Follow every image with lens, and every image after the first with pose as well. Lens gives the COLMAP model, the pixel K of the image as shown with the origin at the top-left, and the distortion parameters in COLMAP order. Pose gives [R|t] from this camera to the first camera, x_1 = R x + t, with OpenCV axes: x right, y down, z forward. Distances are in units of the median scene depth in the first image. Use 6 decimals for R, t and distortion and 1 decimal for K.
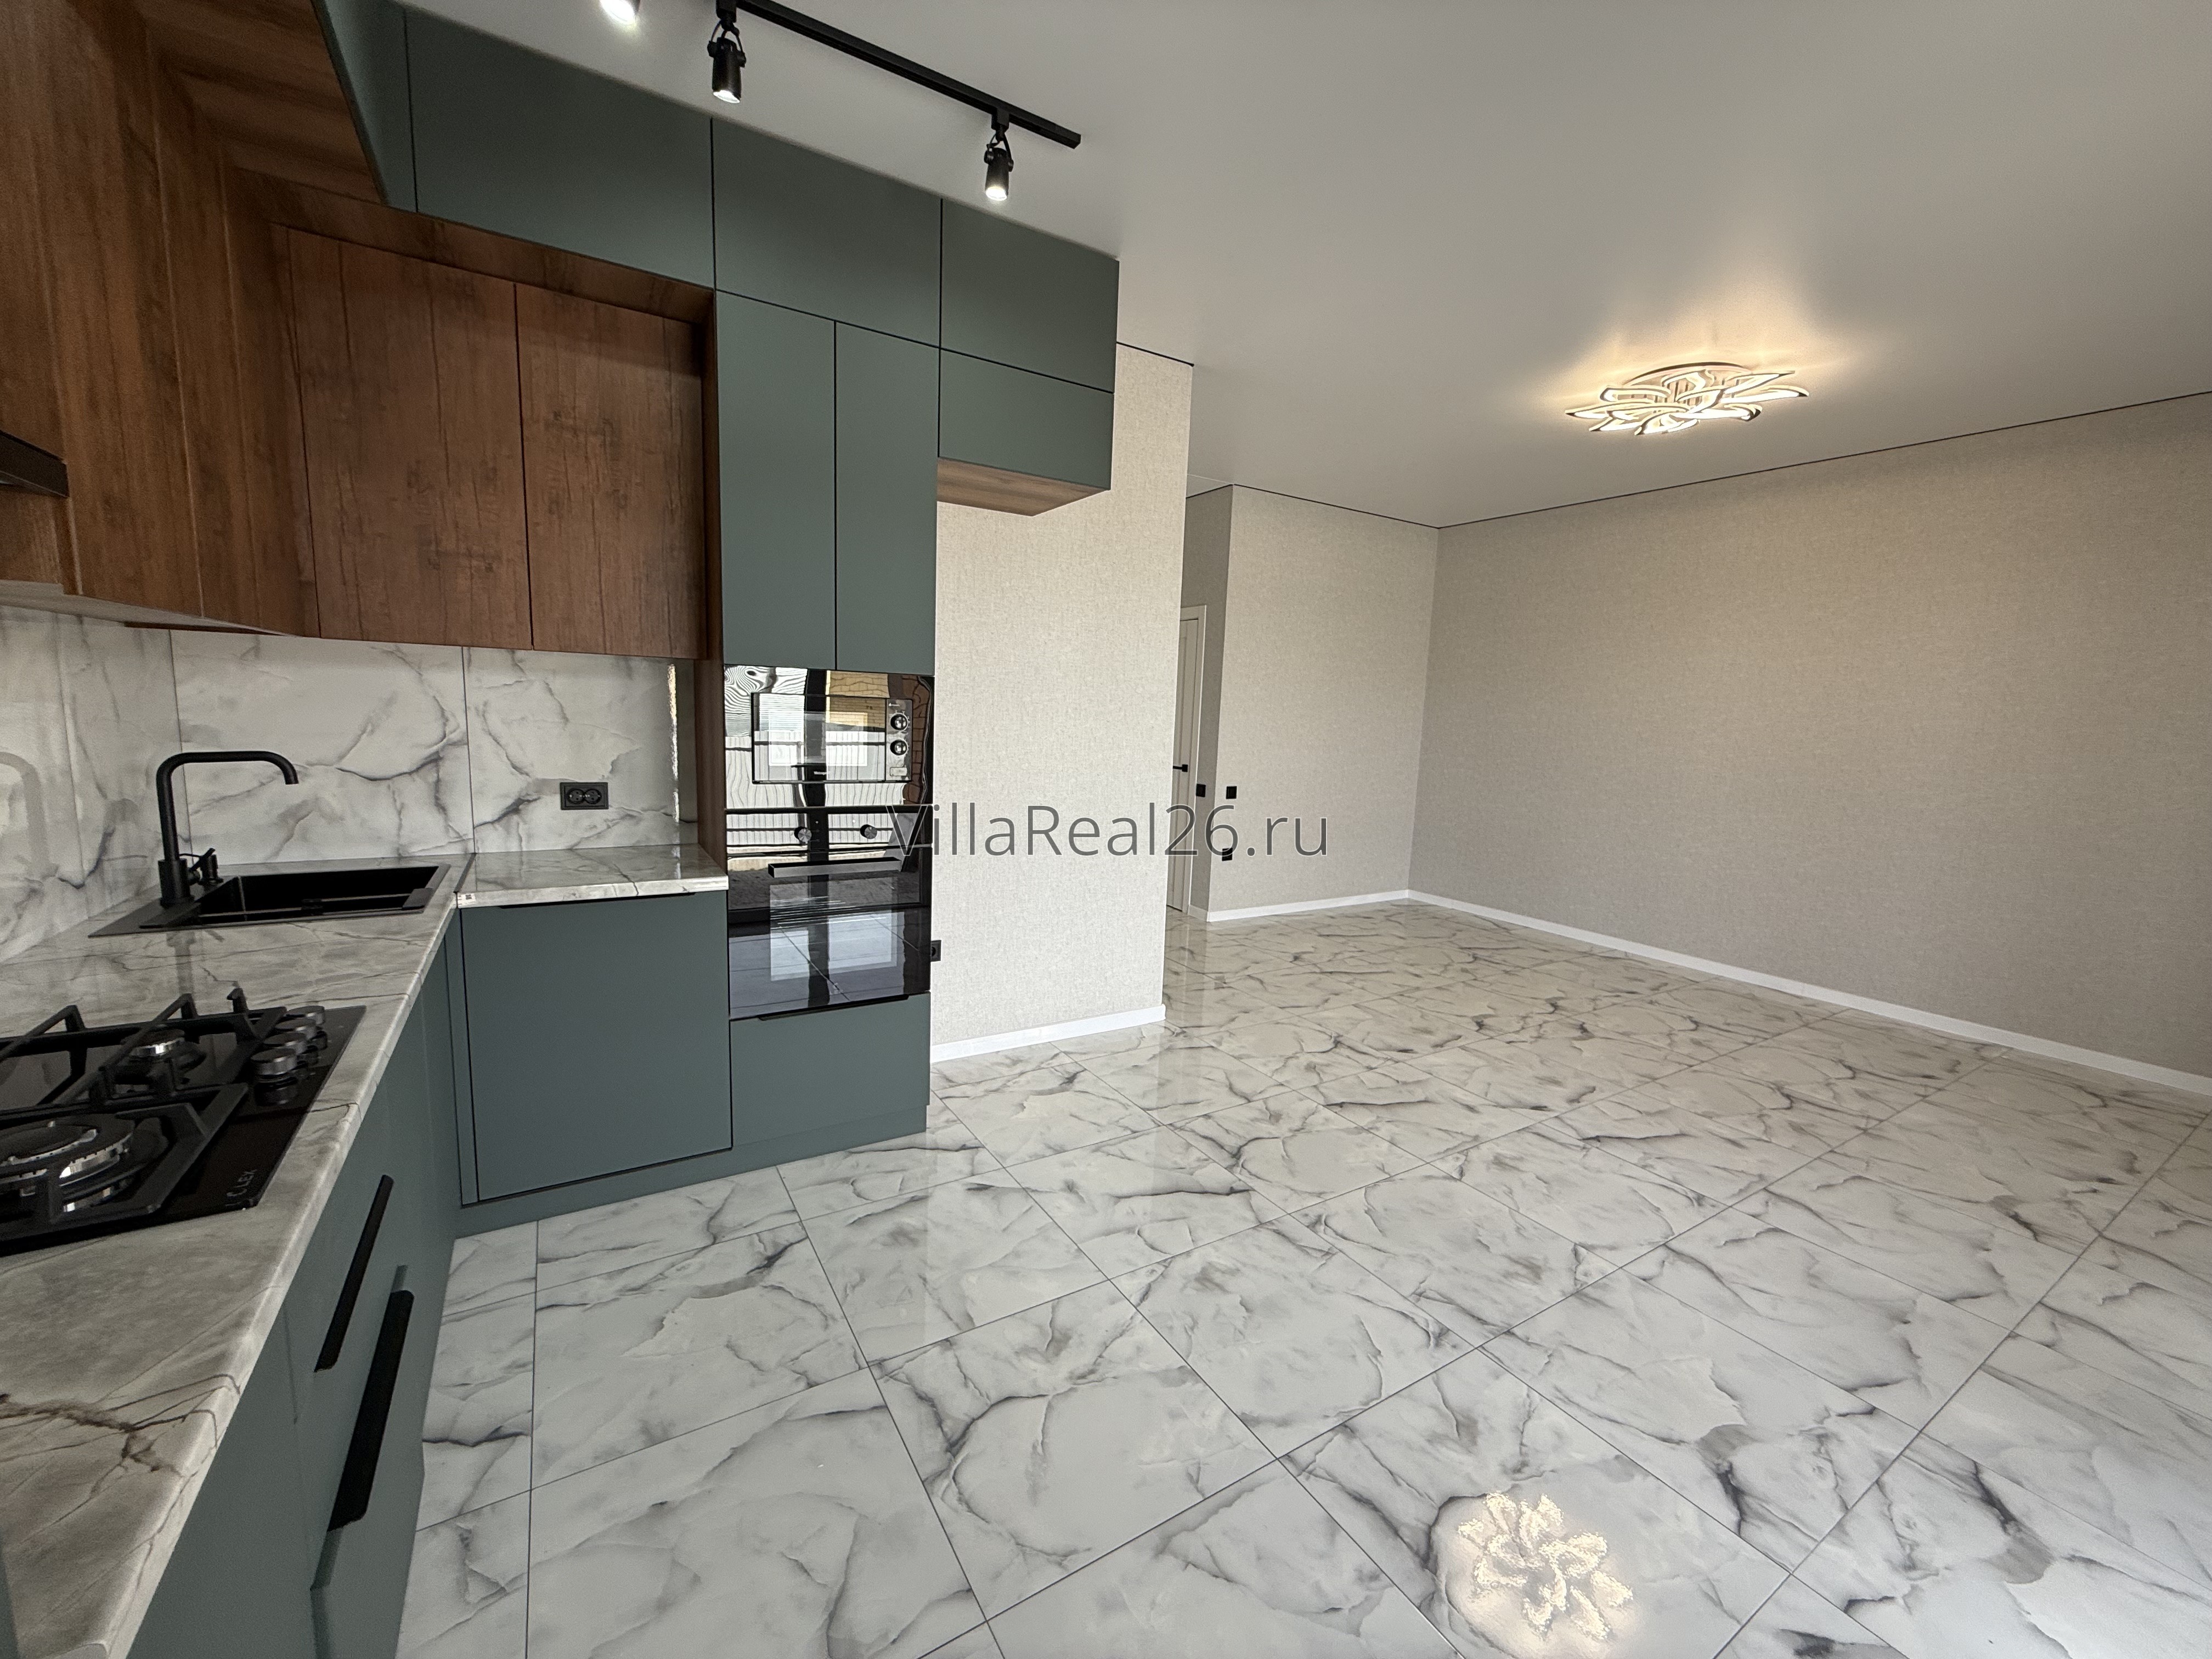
lens RADIAL K [[880.6, 0, 1100.1], [0, 880.6, 829.7], [0, 0, 1]] dist [-0.001648, 0.000587]
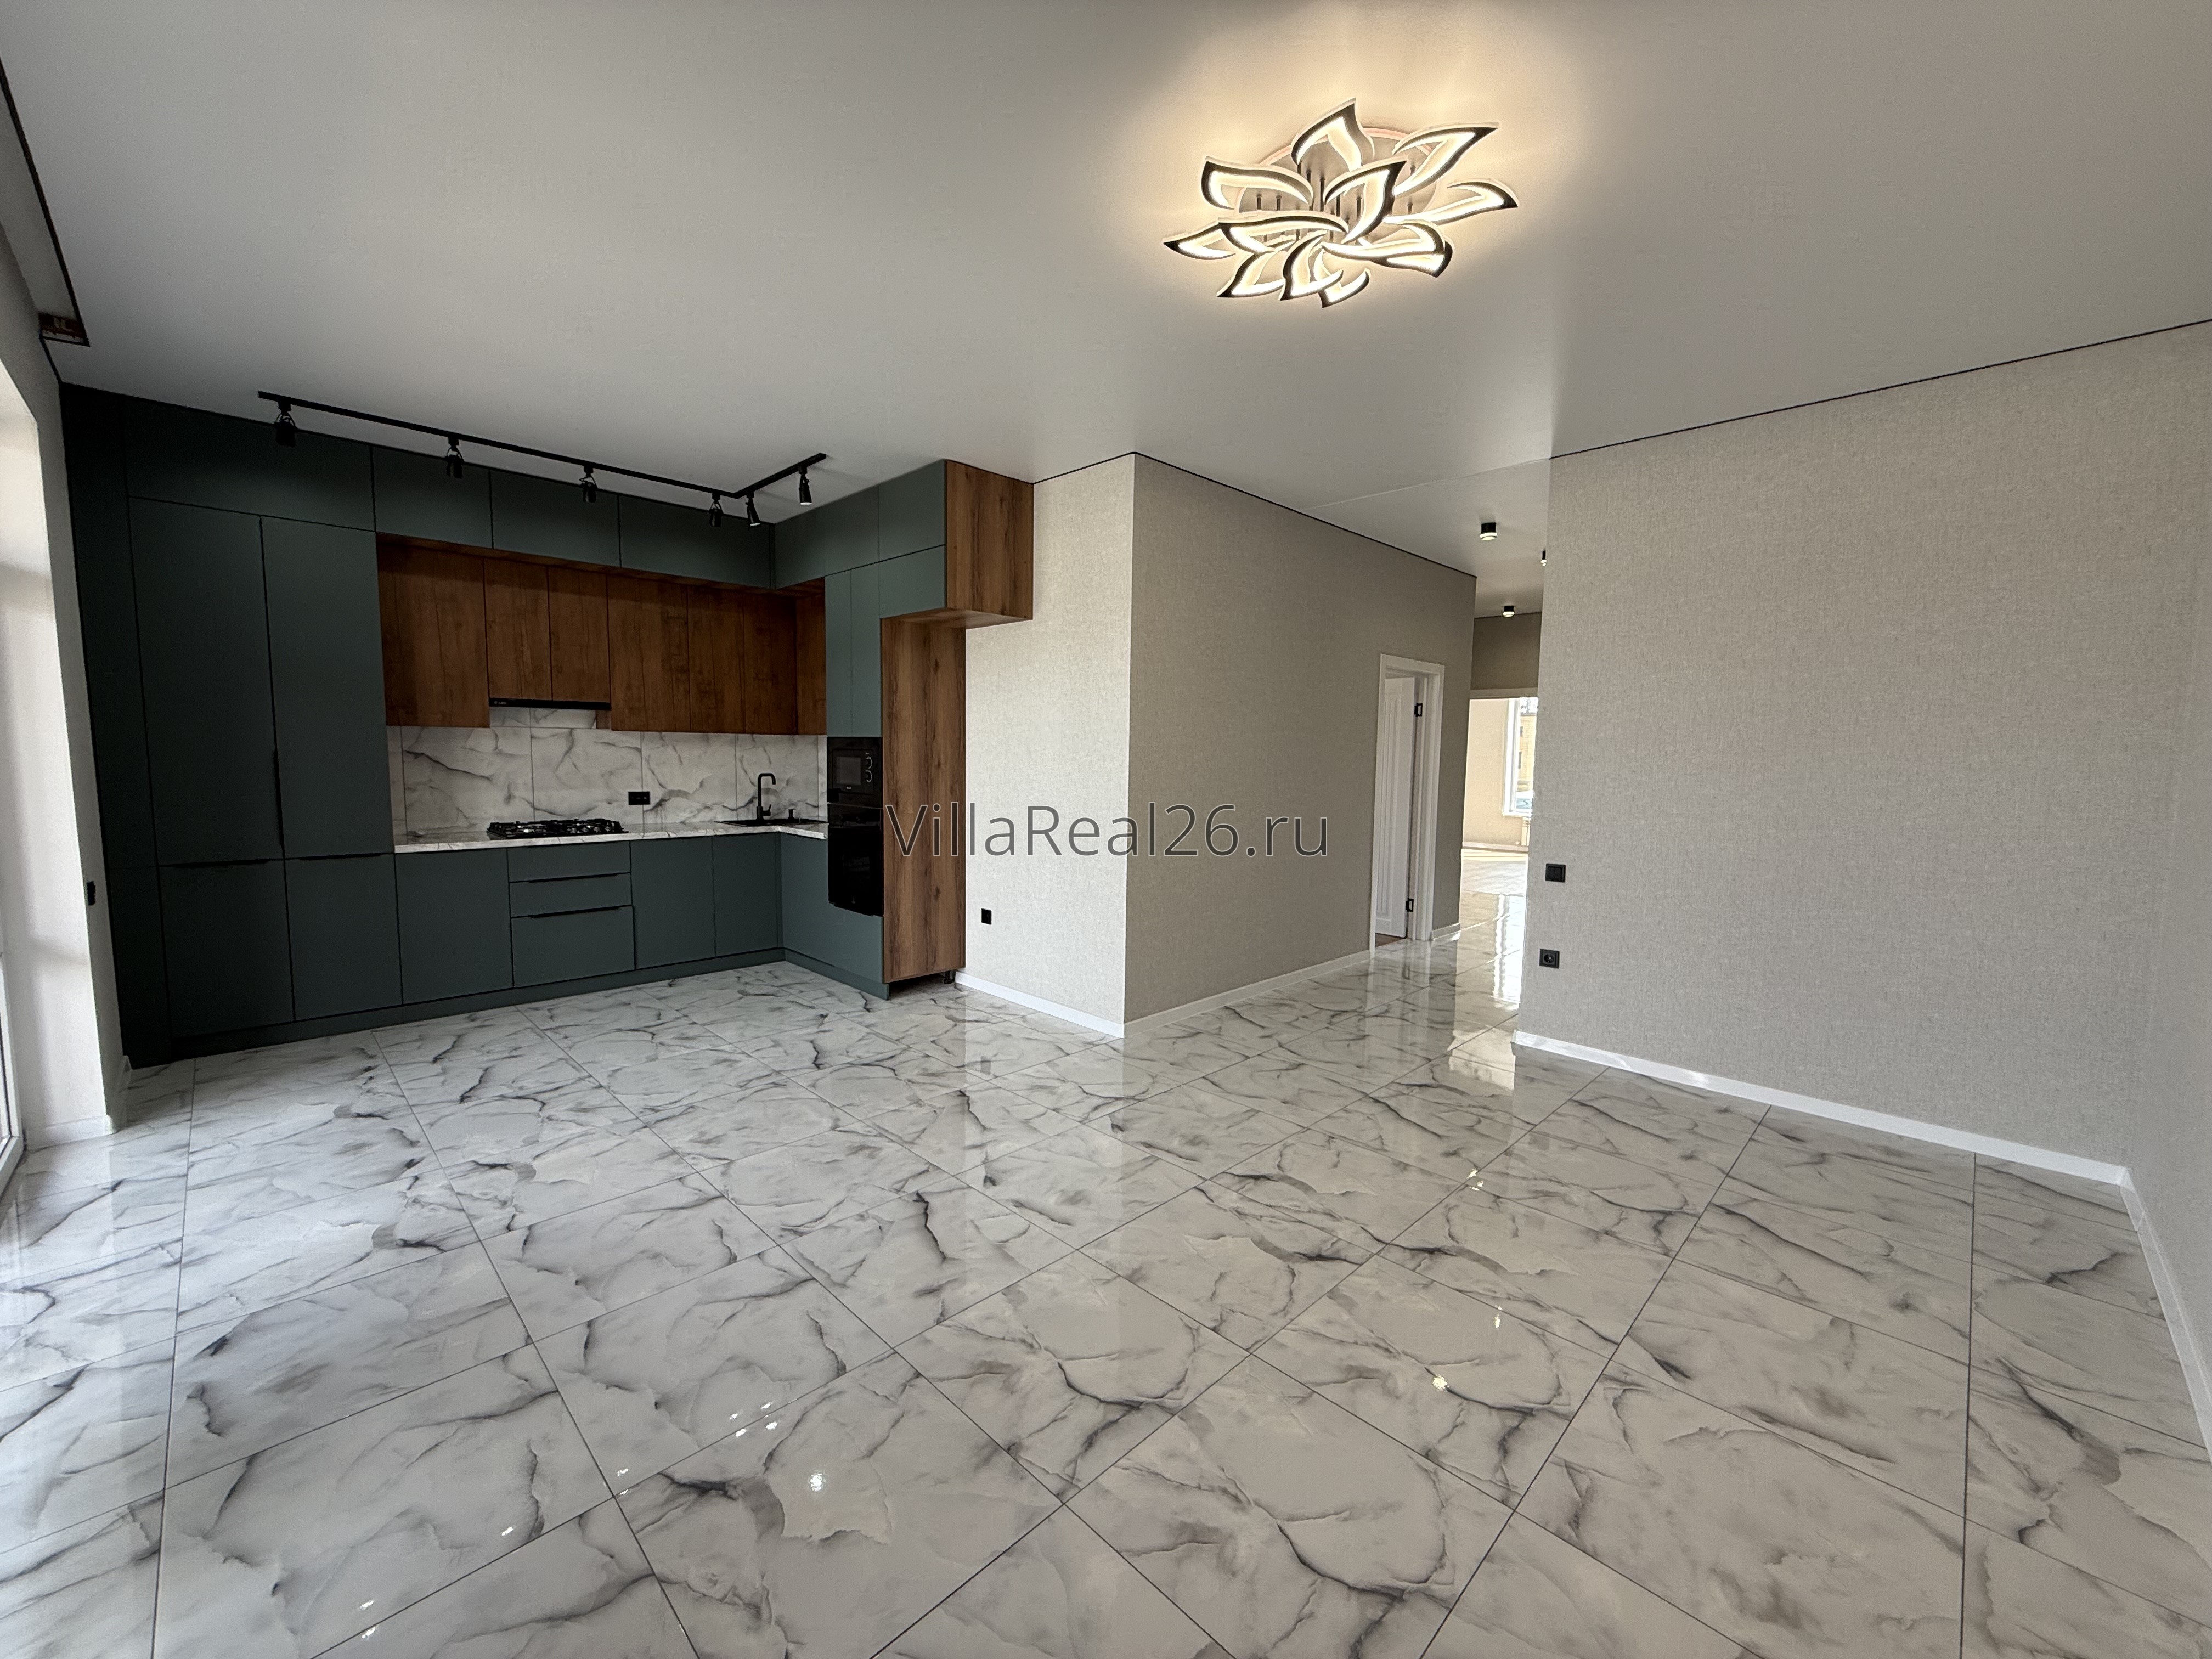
lens RADIAL K [[877.7, 0, 1101.8], [0, 877.7, 829.2], [0, 0, 1]] dist [-0.001738, -0.000209]
pose [[0.233644, 0.053231, -0.970864, 1.963449], [-0.141155, 0.989779, 0.020298, -0.104248], [0.962022, 0.132299, 0.238770, 1.210734]]
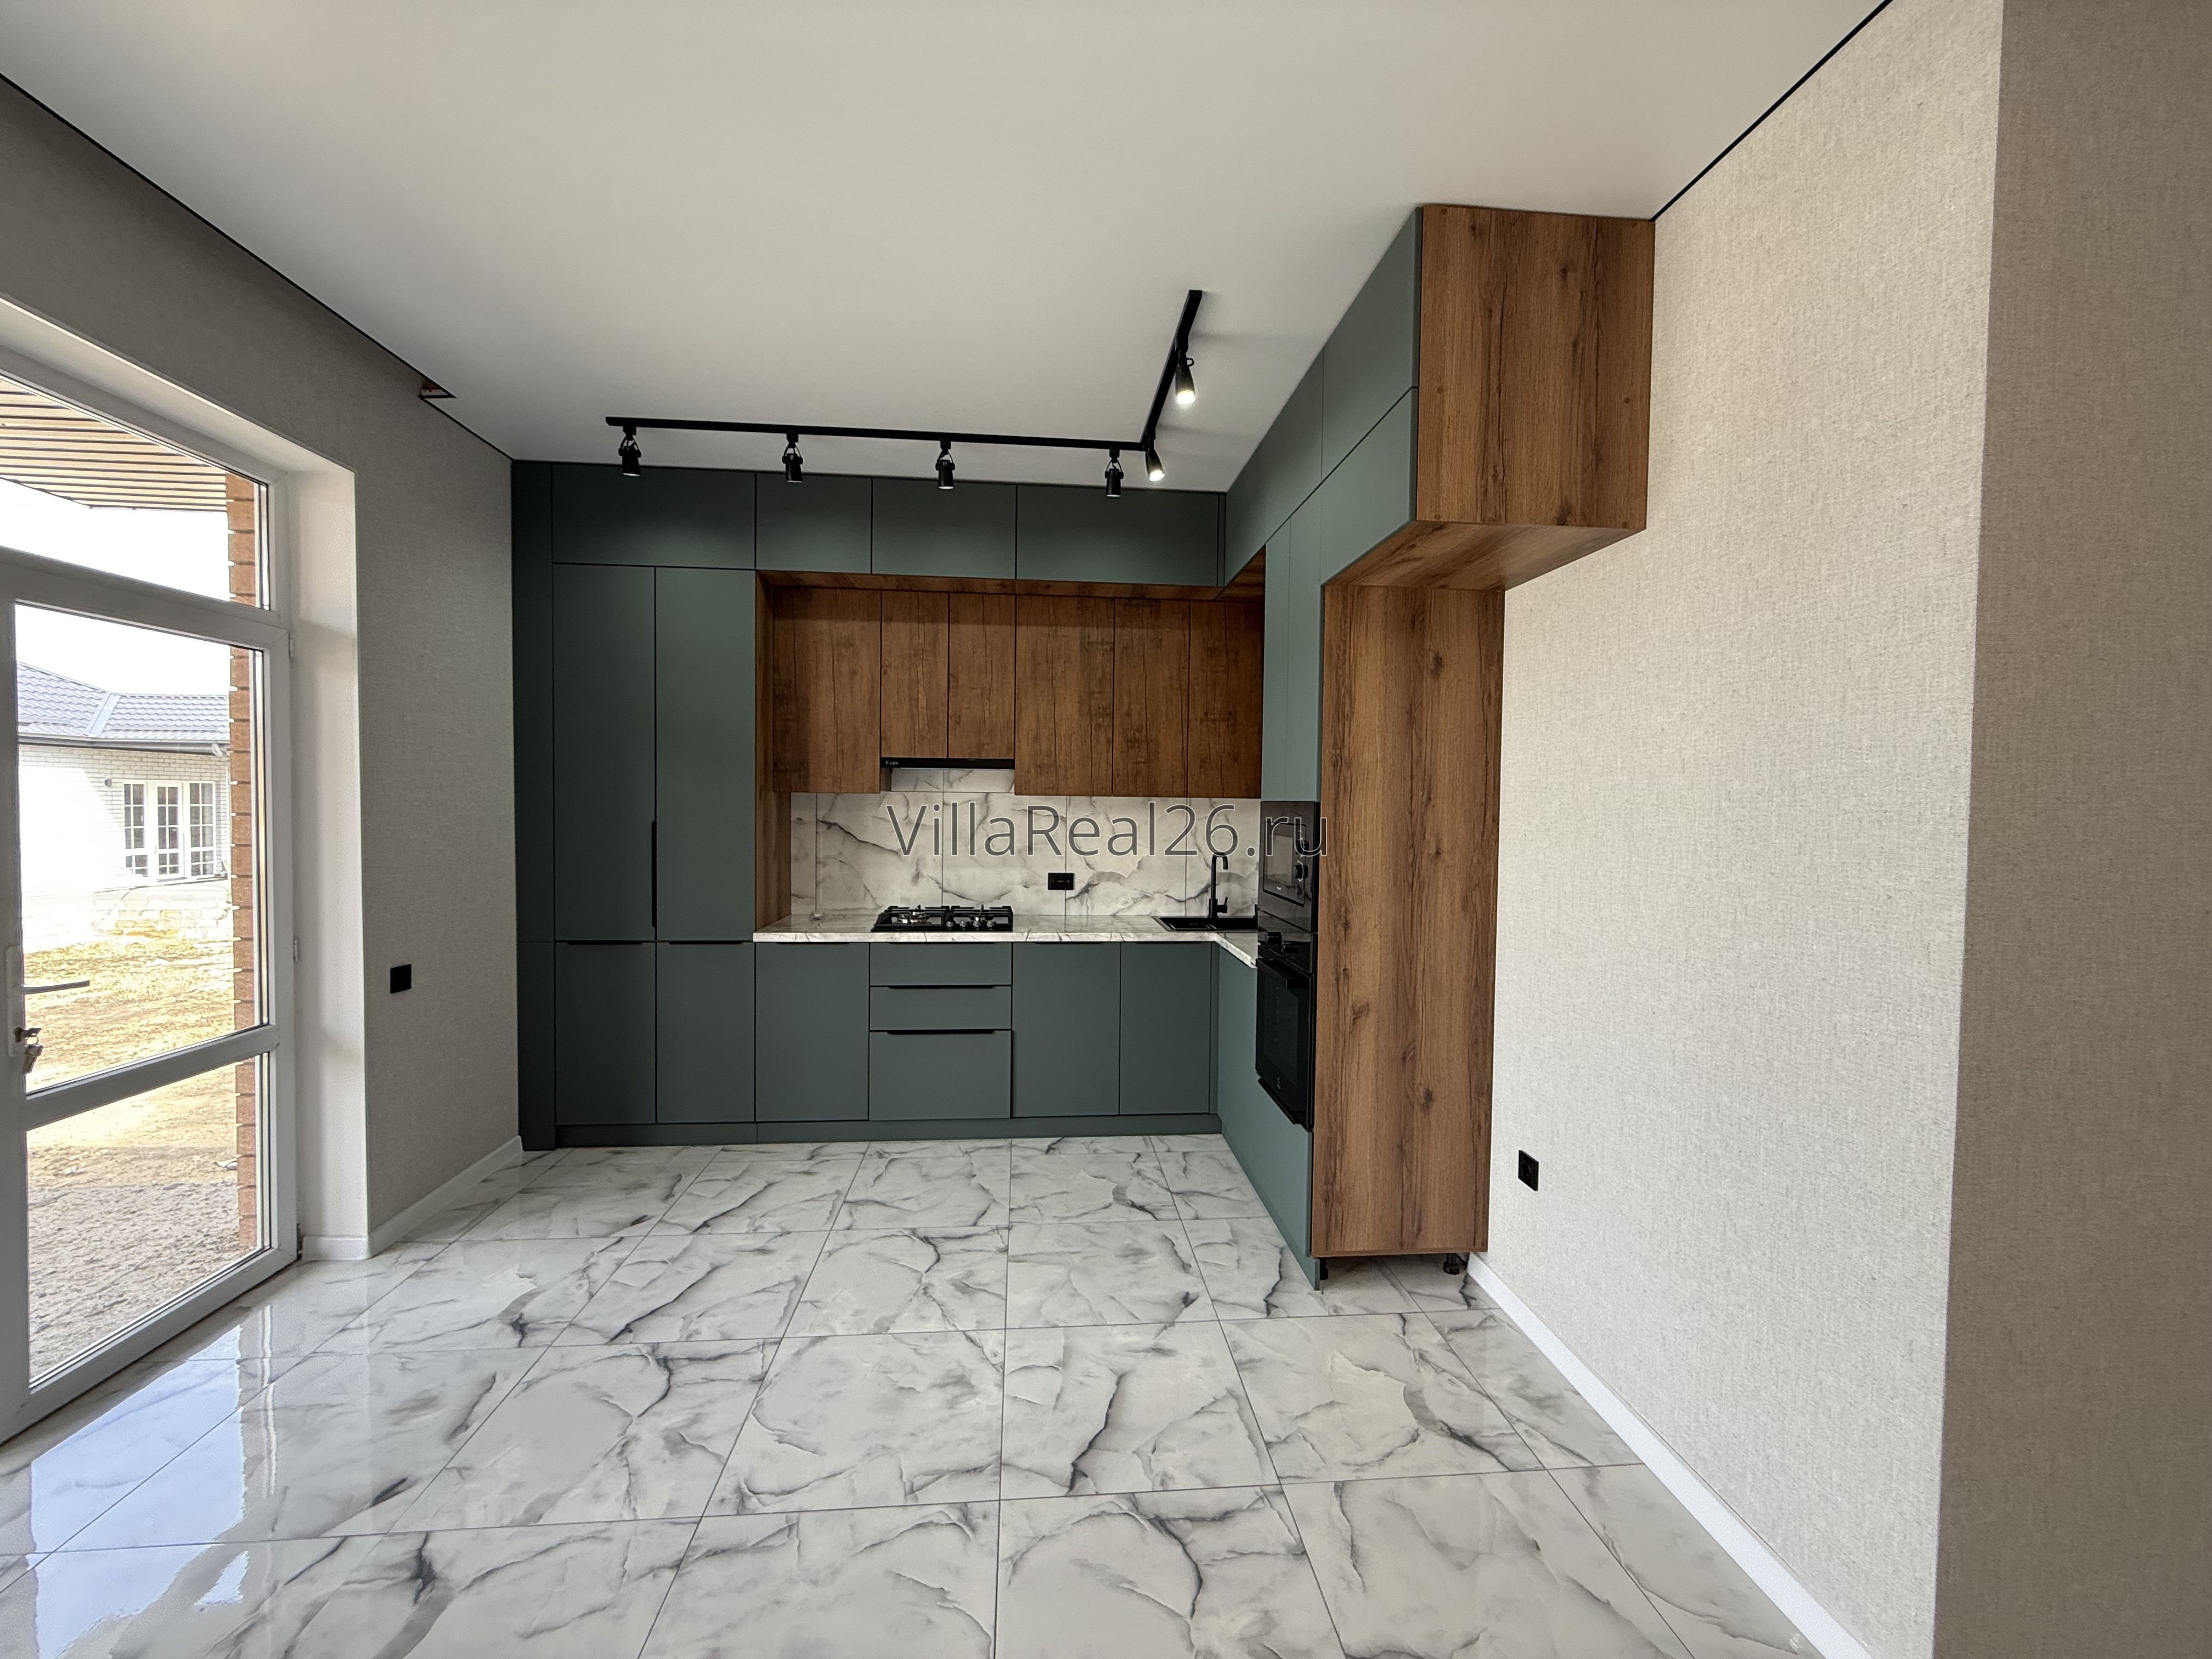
lens RADIAL K [[877.7, 0, 1101.8], [0, 877.7, 829.2], [0, 0, 1]] dist [-0.001738, -0.000209]
pose [[-0.444777, -0.017091, -0.895478, 0.929098], [-0.153250, 0.986525, 0.057290, -0.192421], [0.882433, 0.162713, -0.441403, 1.438314]]
